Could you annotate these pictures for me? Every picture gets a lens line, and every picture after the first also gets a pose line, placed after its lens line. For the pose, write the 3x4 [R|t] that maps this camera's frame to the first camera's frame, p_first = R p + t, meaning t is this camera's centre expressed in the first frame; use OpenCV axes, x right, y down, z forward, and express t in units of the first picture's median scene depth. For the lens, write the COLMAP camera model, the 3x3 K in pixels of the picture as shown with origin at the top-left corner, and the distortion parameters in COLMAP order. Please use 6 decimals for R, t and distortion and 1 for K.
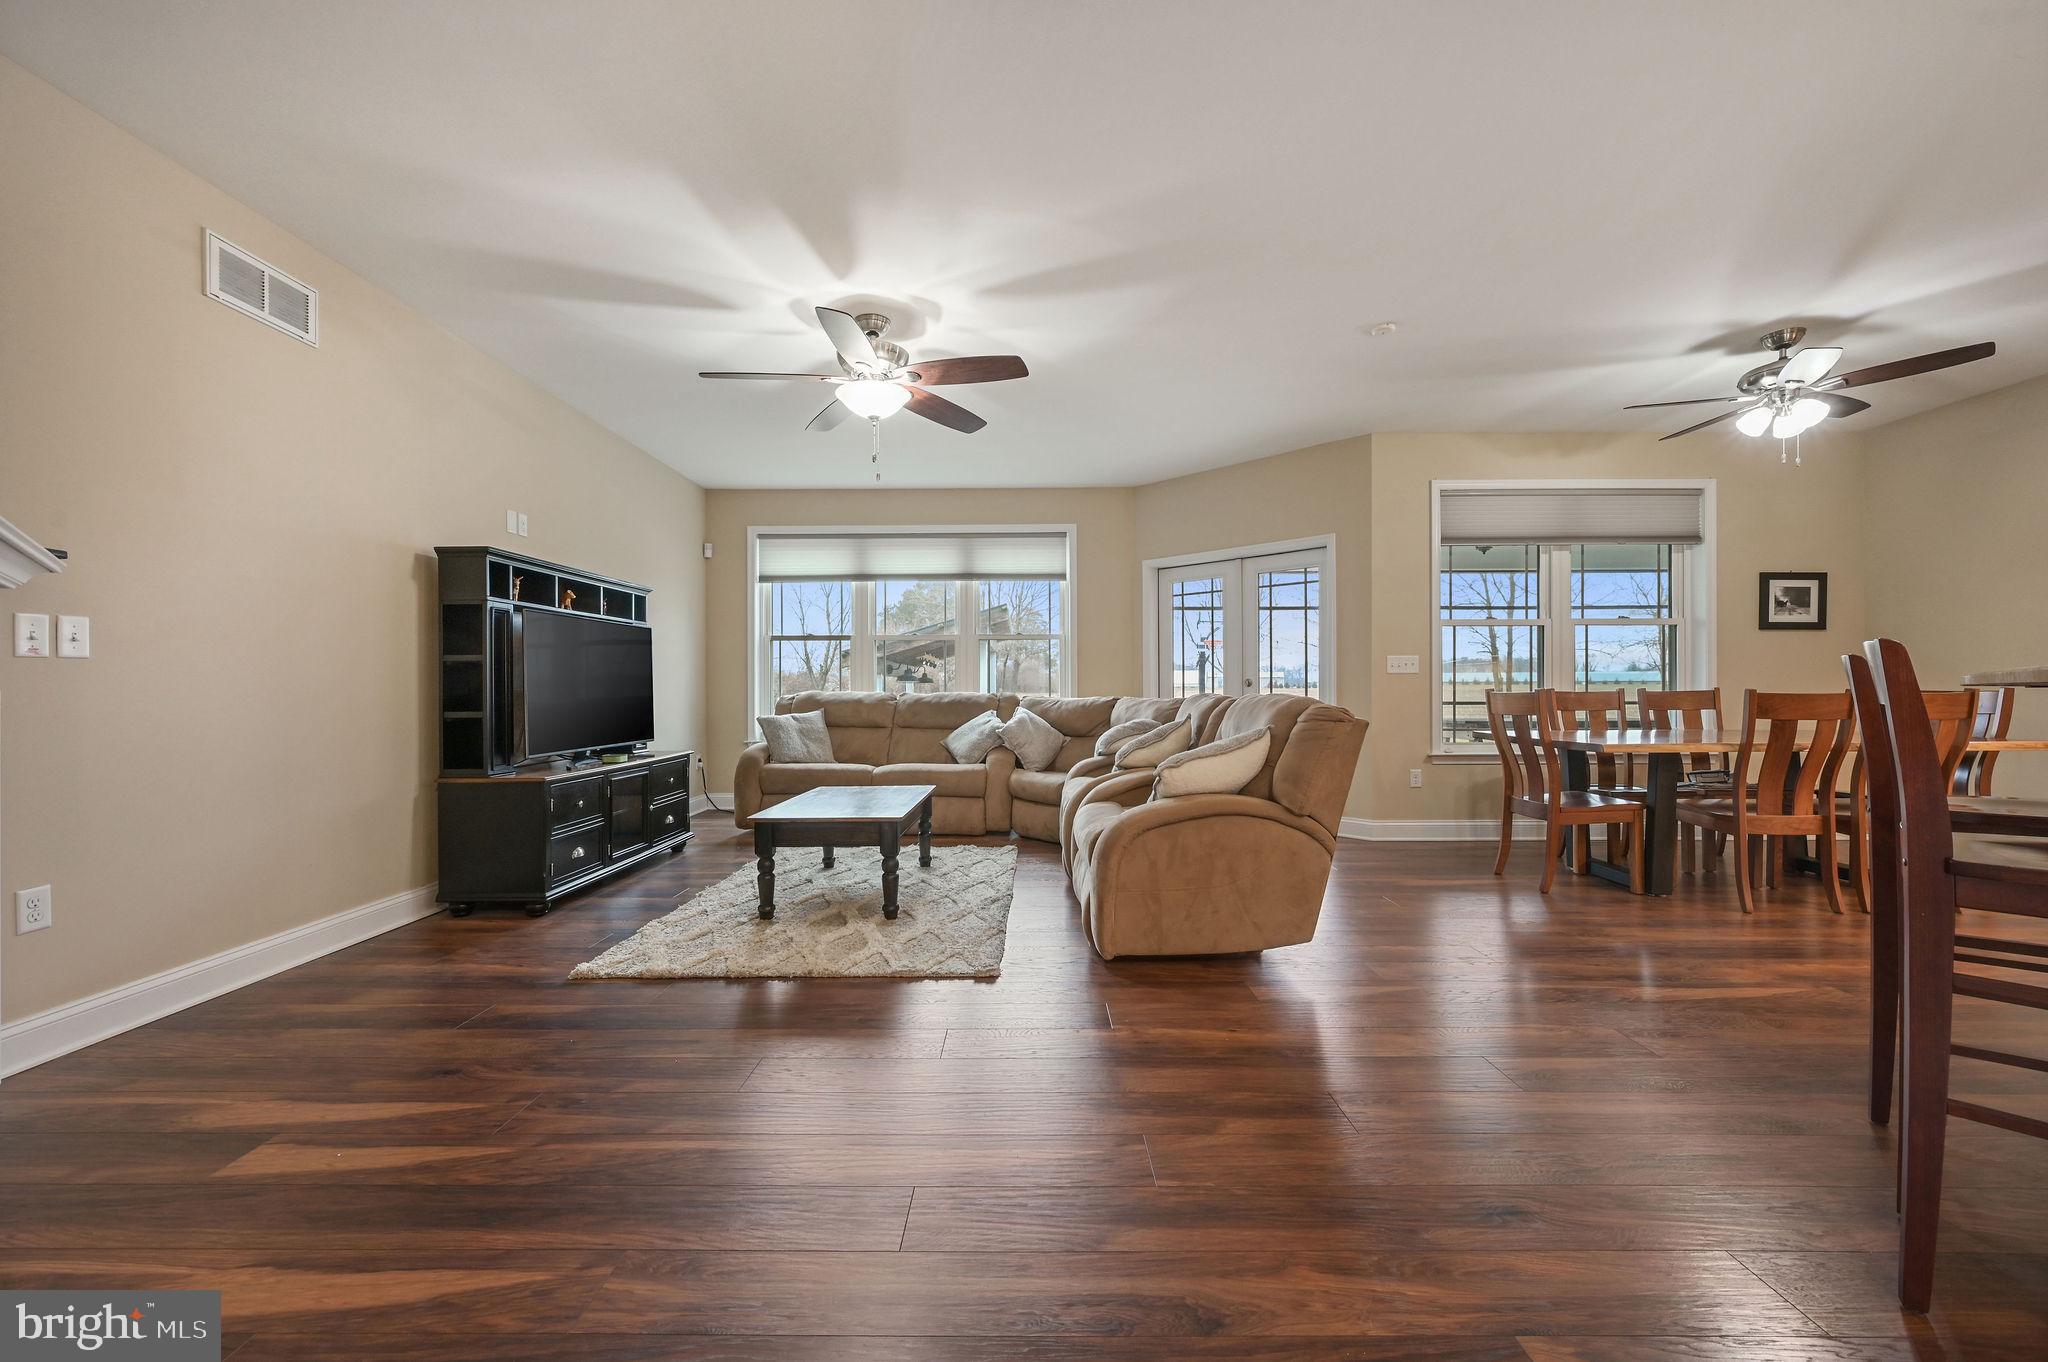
lens RADIAL K [[806.1, 0, 1024.1], [0, 806.1, 688.3], [0, 0, 1]] dist [-0.002460, 0.000779]
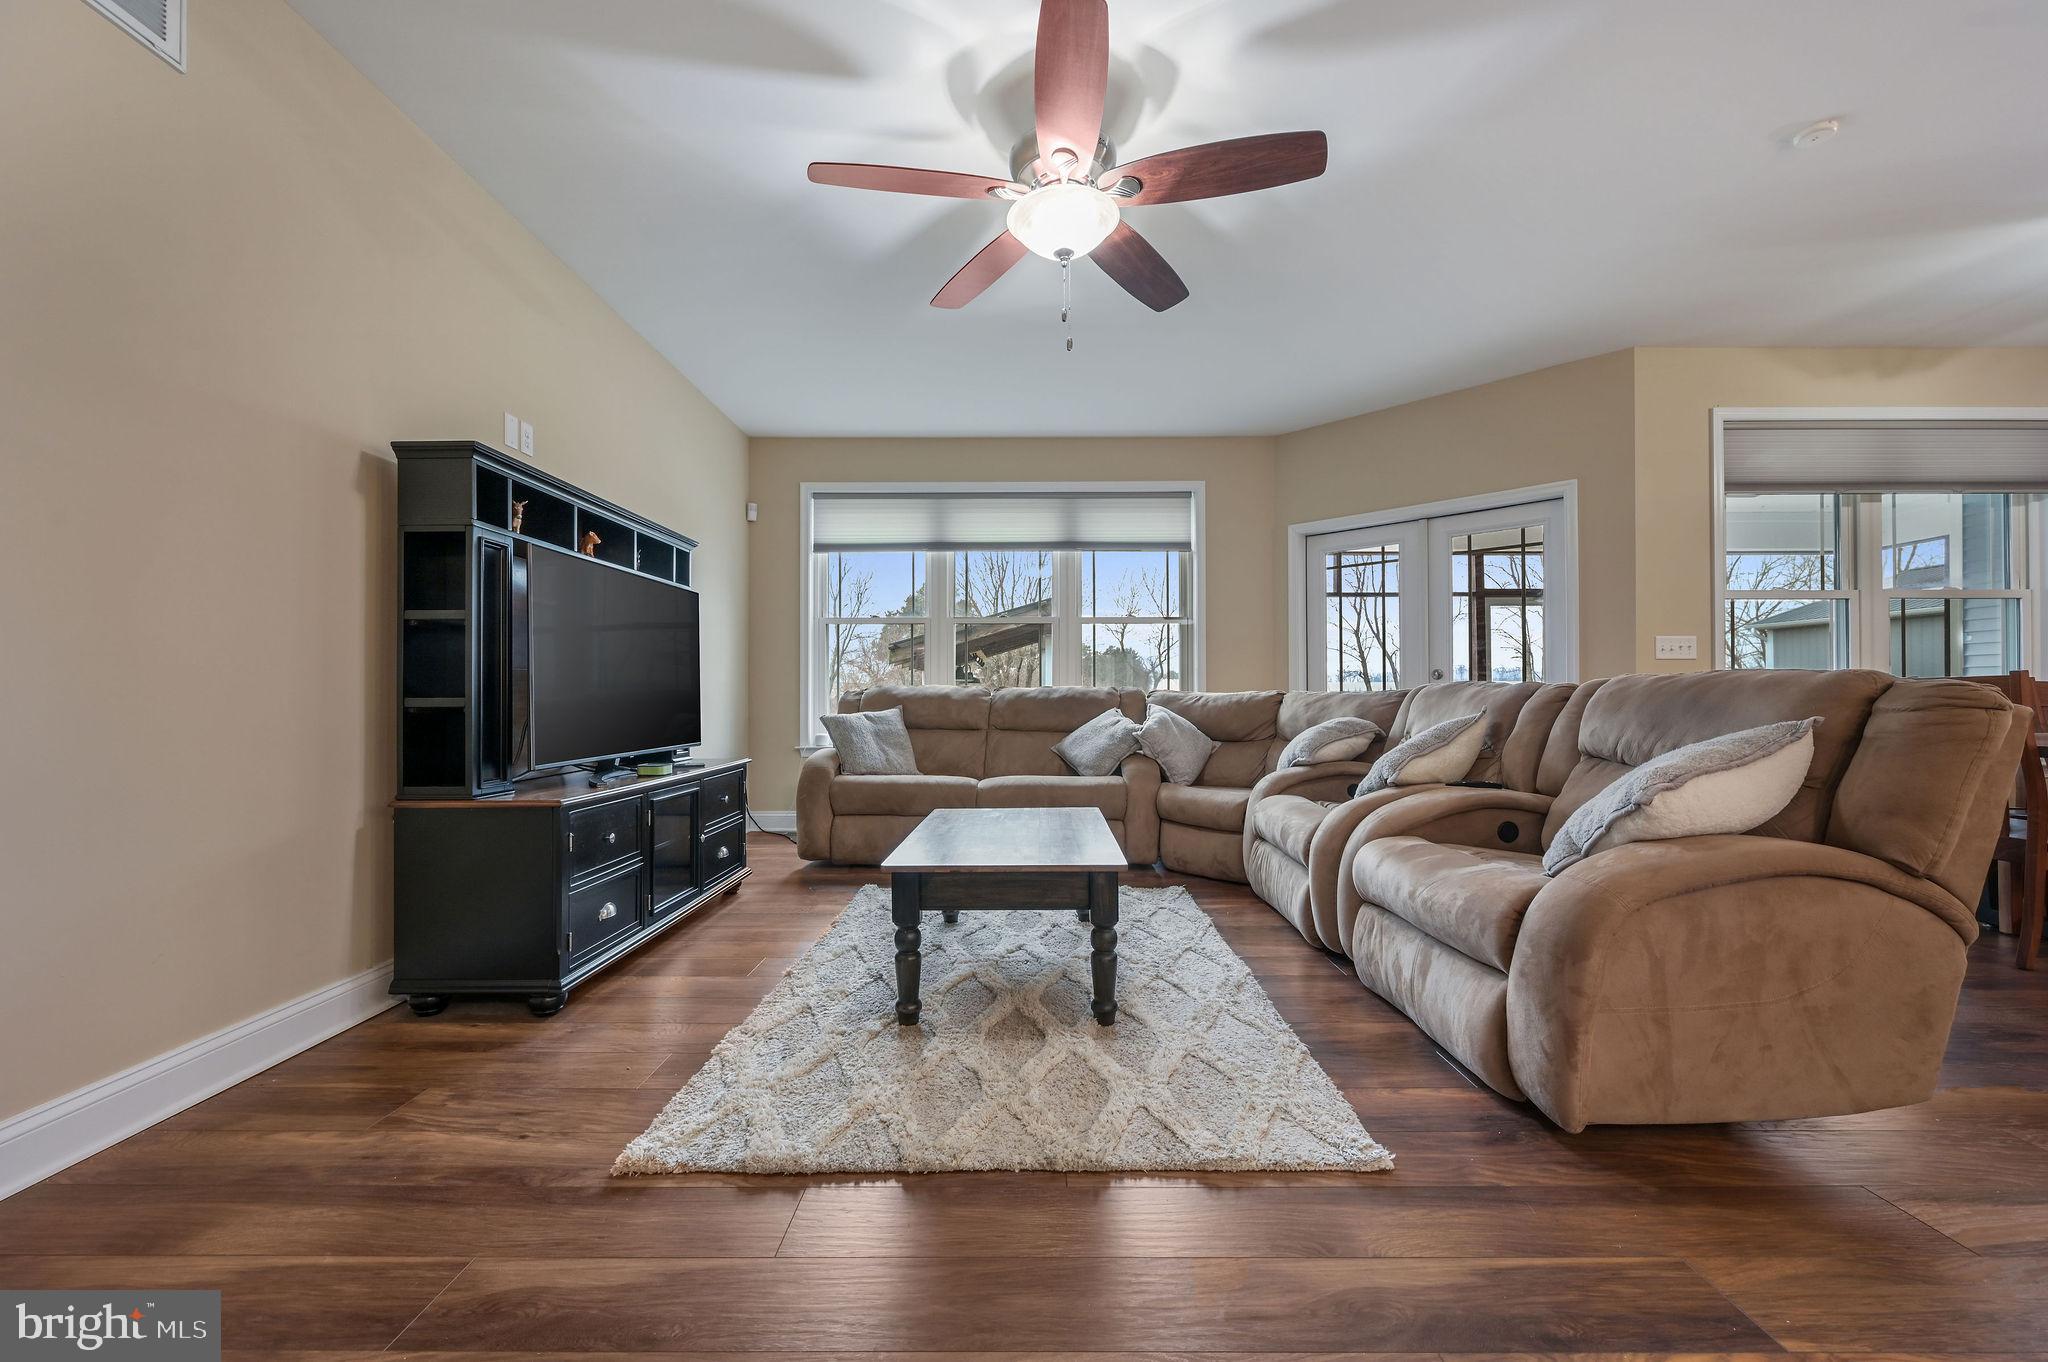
lens RADIAL K [[806.1, 0, 1024.8], [0, 806.1, 689.9], [0, 0, 1]] dist [-0.002460, 0.000779]
pose [[0.999991, 0.002199, 0.003690, -0.191736], [-0.002169, 0.999964, -0.008173, 0.023011], [-0.003708, 0.008165, 0.999960, 0.299729]]
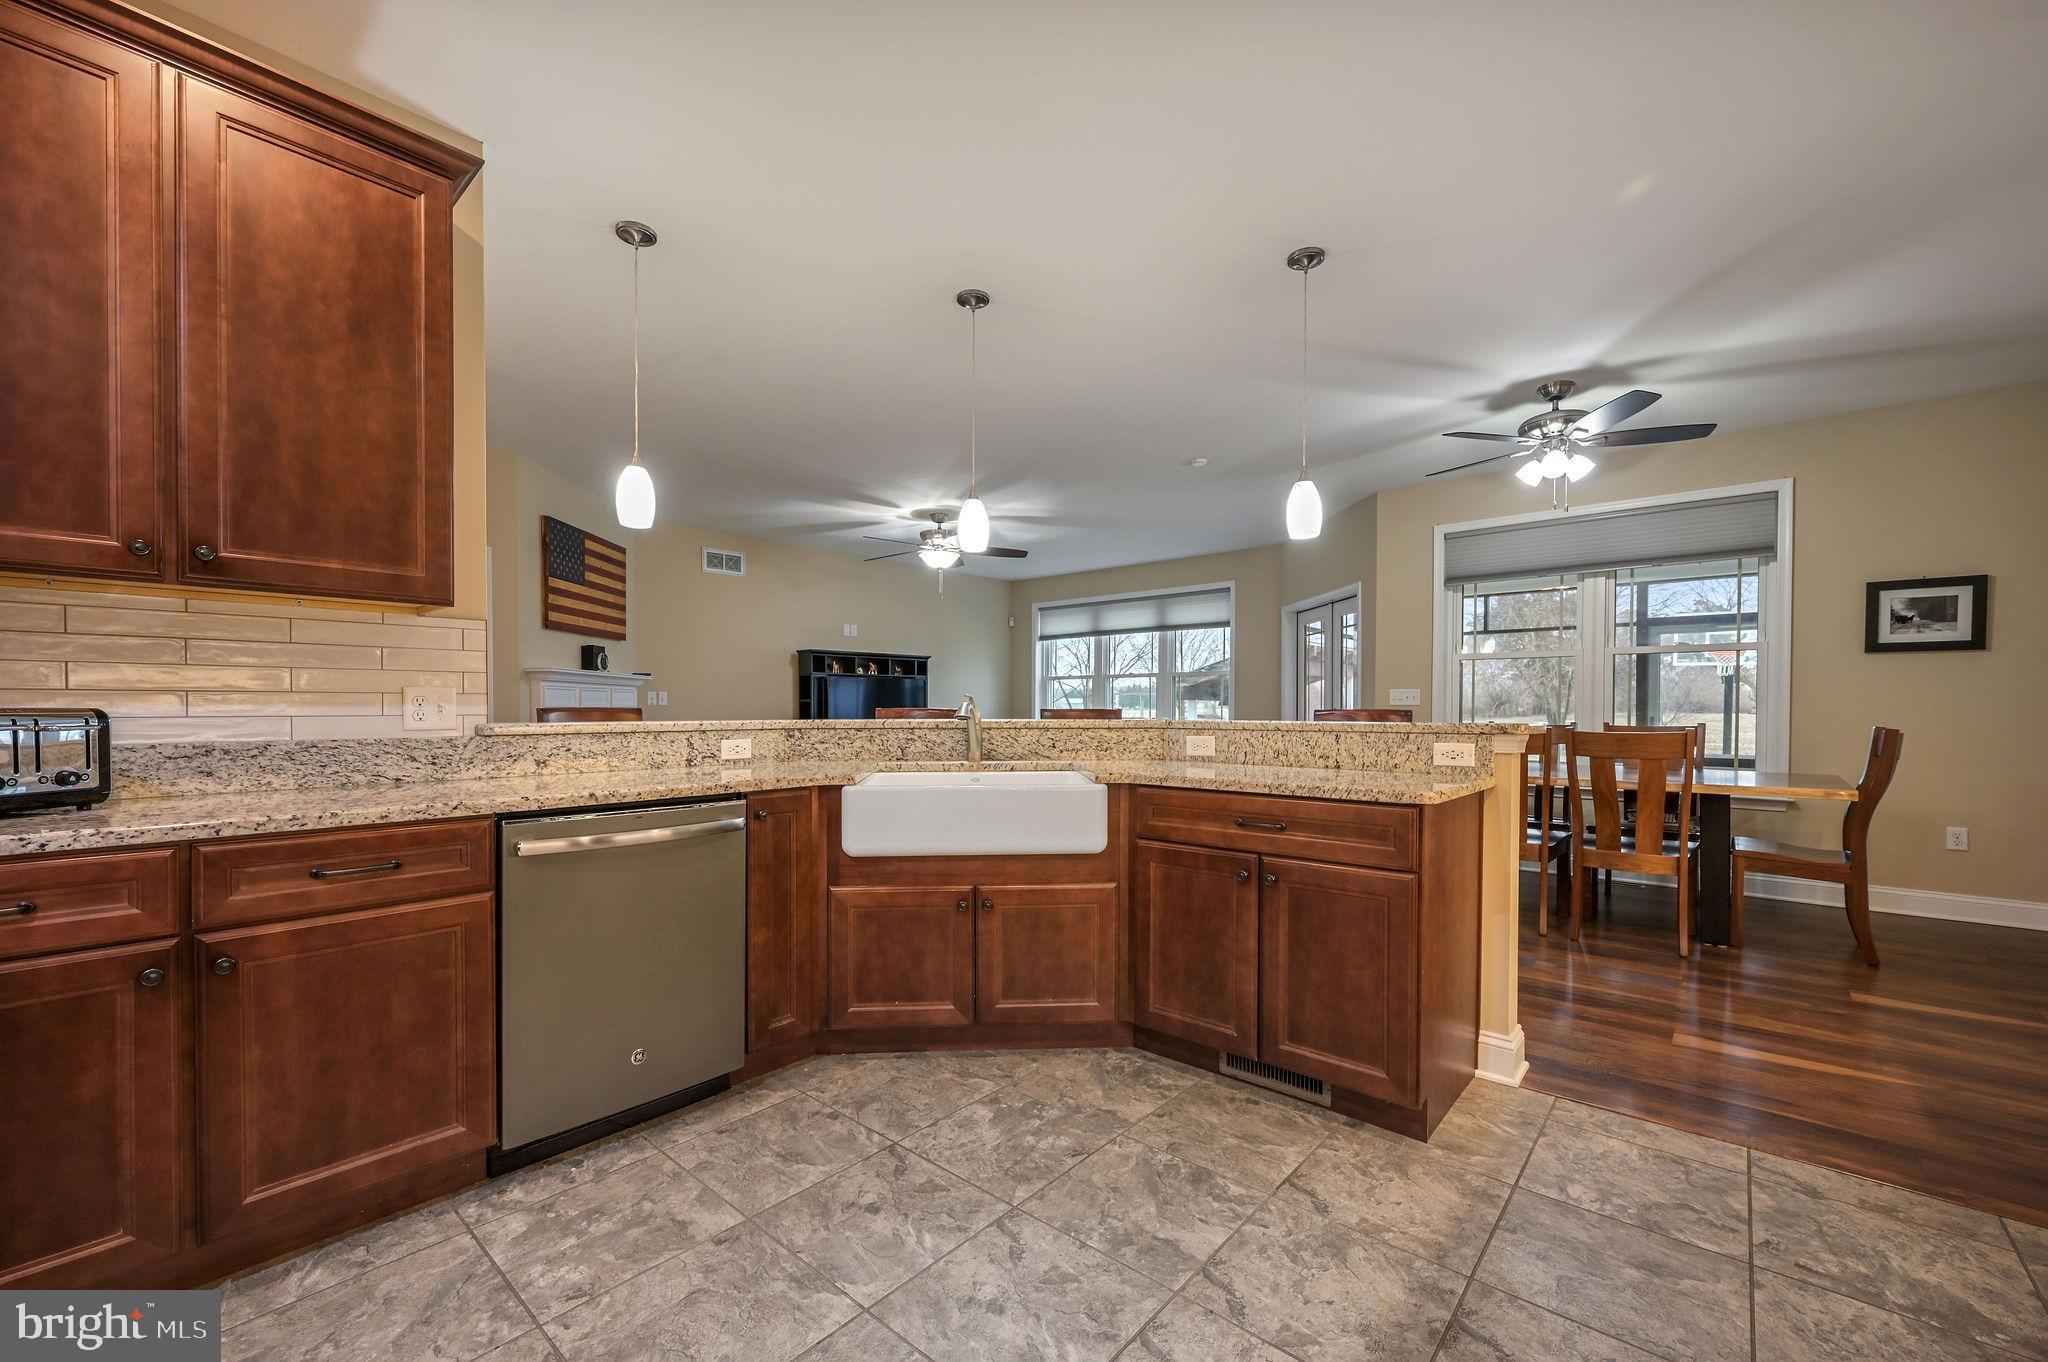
lens RADIAL K [[806.1, 0, 1028.0], [0, 806.1, 720.7], [0, 0, 1]] dist [-0.002460, 0.000779]
pose [[0.756192, 0.014667, -0.654186, 1.015026], [-0.002362, 0.999803, 0.019685, -0.022861], [0.654346, -0.013340, 0.756078, -0.220189]]
